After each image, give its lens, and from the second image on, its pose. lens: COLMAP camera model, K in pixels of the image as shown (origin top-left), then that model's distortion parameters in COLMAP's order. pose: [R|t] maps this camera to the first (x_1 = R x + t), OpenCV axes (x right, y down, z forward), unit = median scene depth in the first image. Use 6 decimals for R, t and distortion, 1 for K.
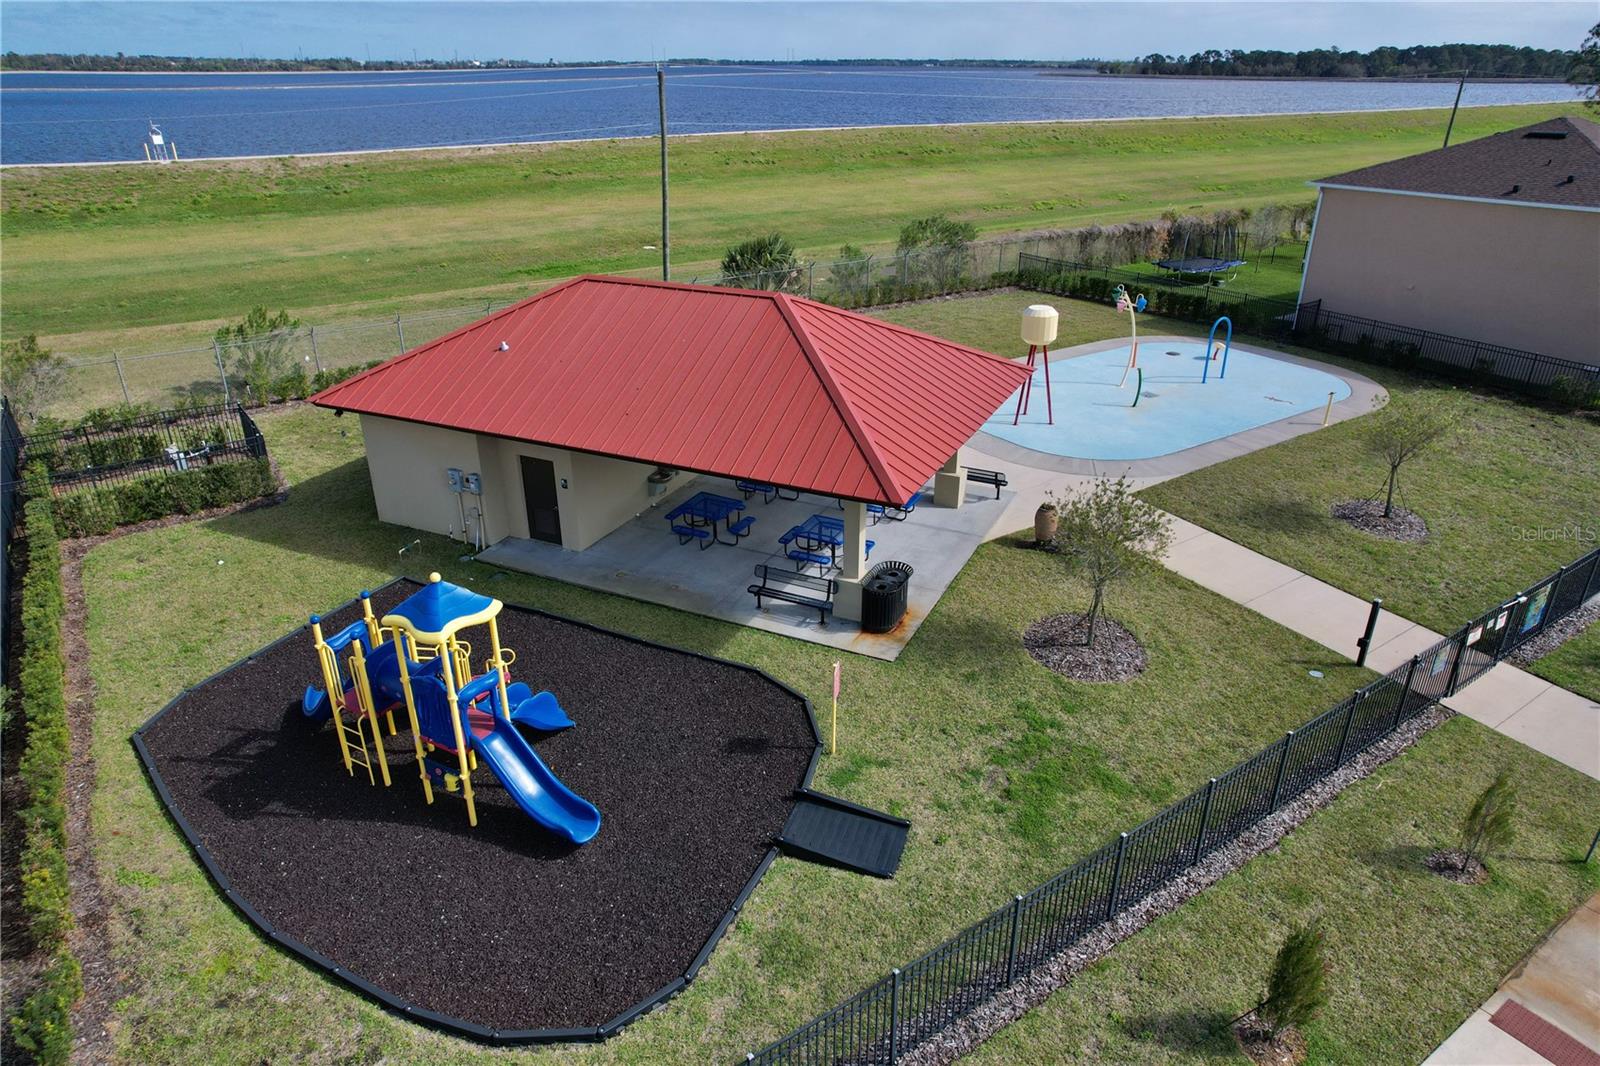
lens RADIAL K [[1019.2, 0, 803.7], [0, 1019.2, 541.5], [0, 0, 1]] dist [-0.076198, 0.071628]
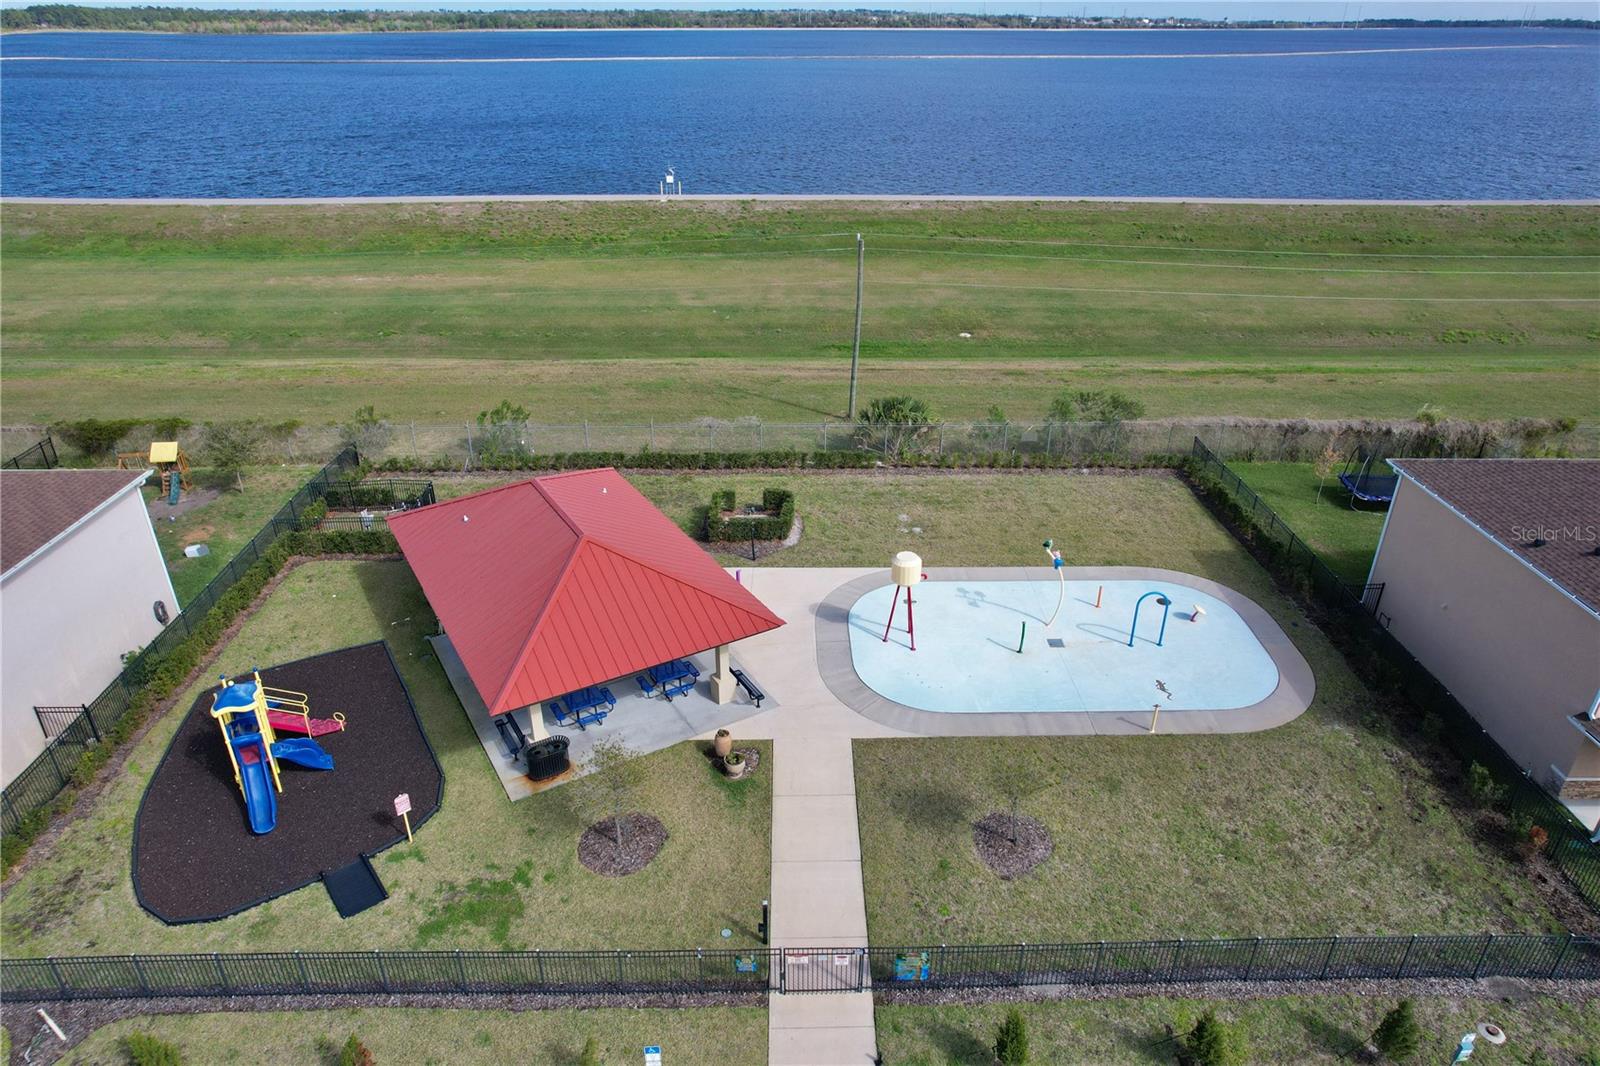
lens RADIAL K [[1019.2, 0, 803.7], [0, 1019.2, 541.5], [0, 0, 1]] dist [-0.076198, 0.071628]
pose [[0.835379, 0.257396, -0.485683, 0.685685], [-0.240400, 0.965685, 0.098291, -0.325990], [0.494317, 0.034649, 0.868591, -0.086228]]
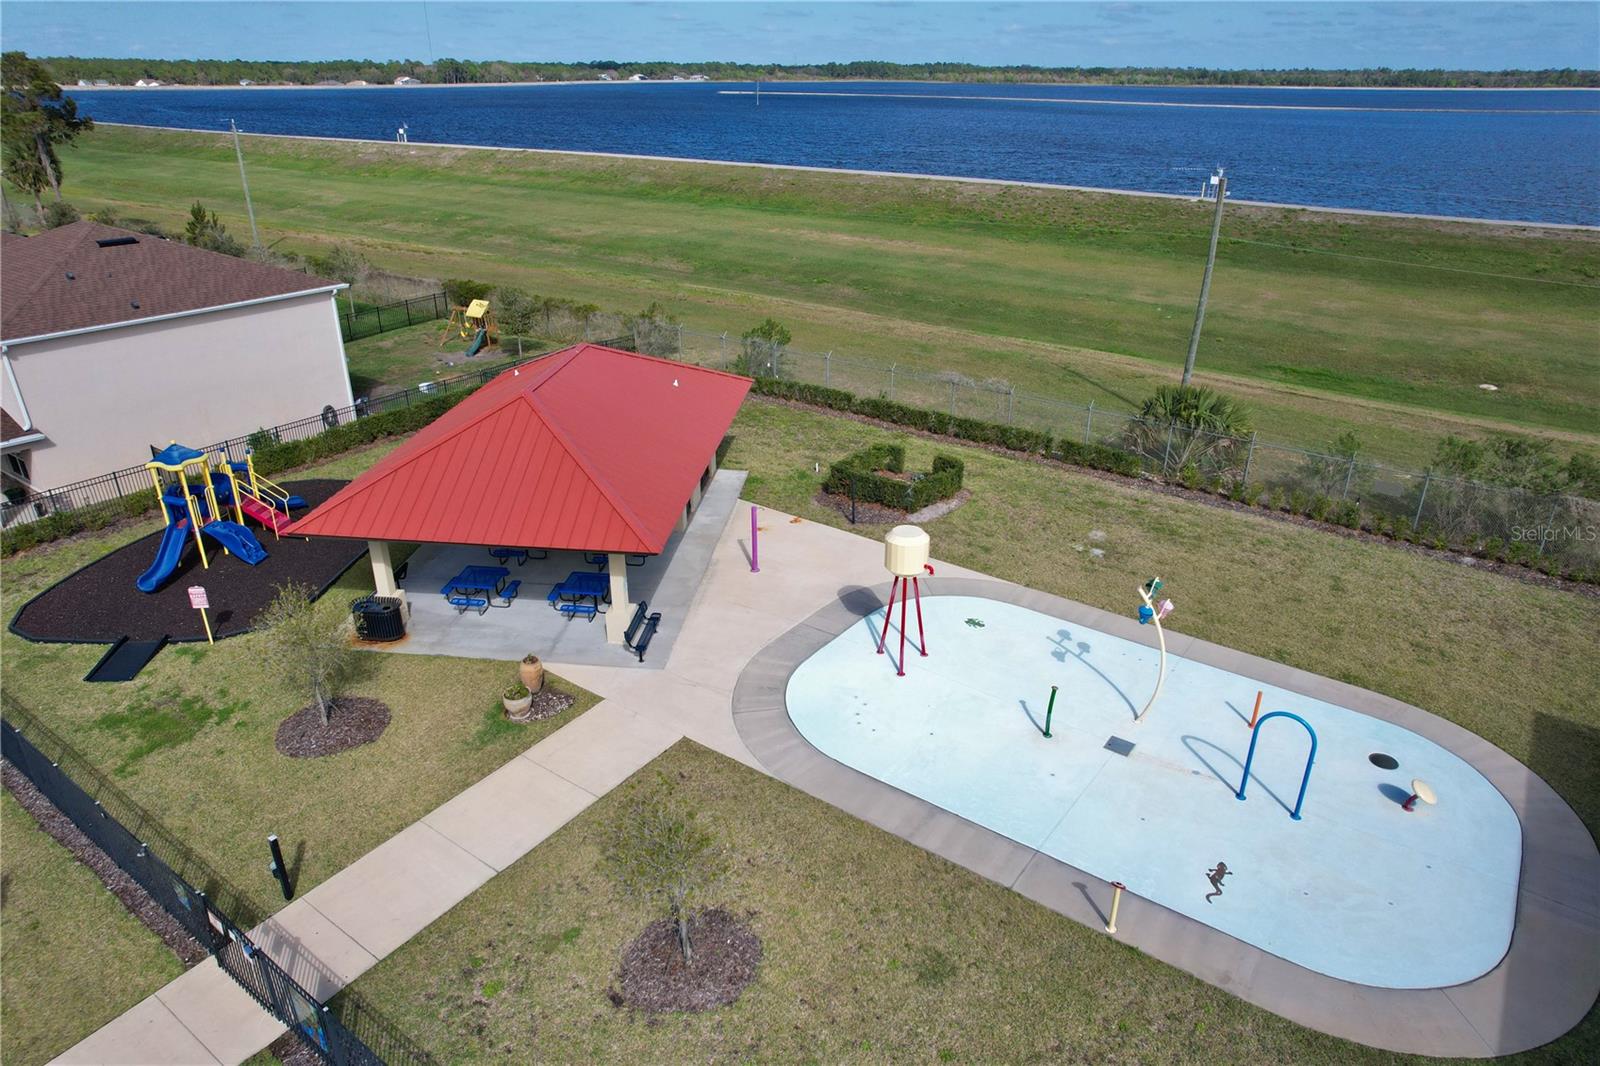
lens RADIAL K [[1019.2, 0, 803.7], [0, 1019.2, 541.5], [0, 0, 1]] dist [-0.076198, 0.071628]
pose [[0.335077, 0.401573, -0.852328, 0.863795], [-0.412276, 0.875914, 0.250607, -0.379083], [0.847203, 0.267421, 0.459057, 0.553732]]
